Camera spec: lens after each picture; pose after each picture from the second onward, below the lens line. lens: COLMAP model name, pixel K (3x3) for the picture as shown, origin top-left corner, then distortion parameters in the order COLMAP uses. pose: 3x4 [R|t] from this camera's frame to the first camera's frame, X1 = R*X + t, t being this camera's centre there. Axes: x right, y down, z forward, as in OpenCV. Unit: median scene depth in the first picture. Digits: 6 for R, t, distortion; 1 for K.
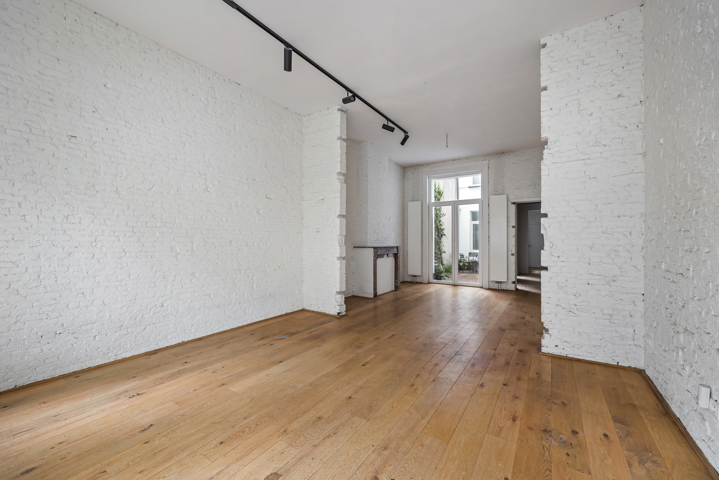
lens RADIAL K [[292.9, 0, 356.9], [0, 292.9, 241.1], [0, 0, 1]] dist [-0.000717, -0.000094]
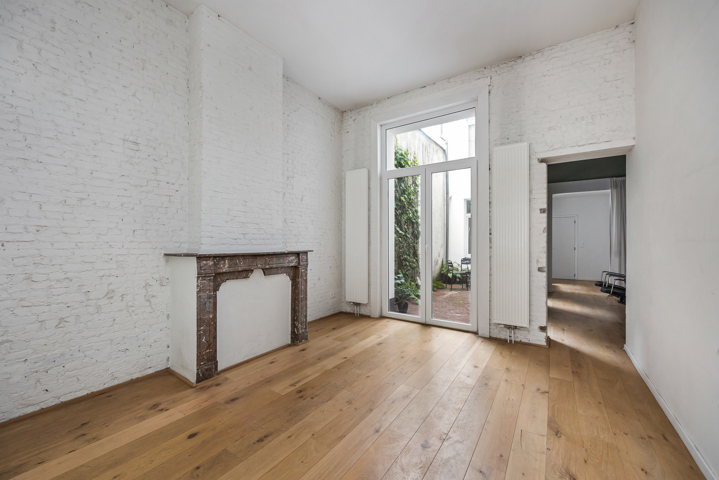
lens RADIAL K [[292.9, 0, 356.9], [0, 292.9, 241.1], [0, 0, 1]] dist [-0.000717, -0.000094]
pose [[0.999975, 0.000021, -0.007095, 0.226693], [-0.000041, 0.999996, -0.002798, 0.001284], [0.007095, 0.002798, 0.999971, 0.500007]]
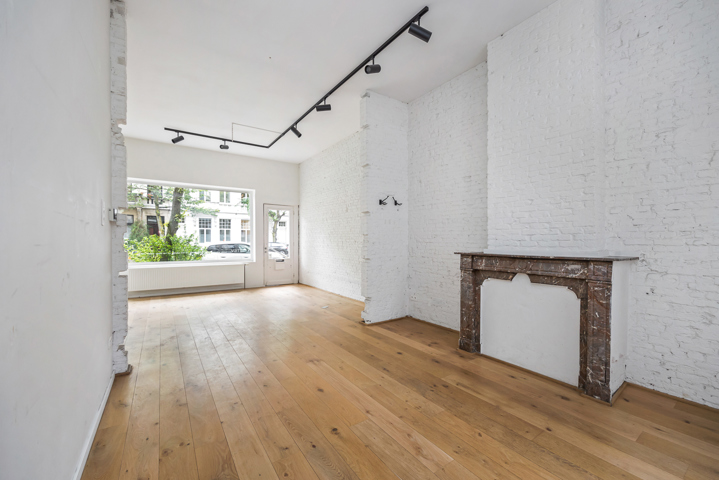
lens RADIAL K [[292.9, 0, 356.9], [0, 292.9, 241.1], [0, 0, 1]] dist [-0.000717, -0.000094]
pose [[-0.388844, -0.000424, -0.921304, 0.506767], [-0.001023, 0.999999, -0.000028, -0.001697], [0.921303, 0.000931, -0.388844, 0.850897]]
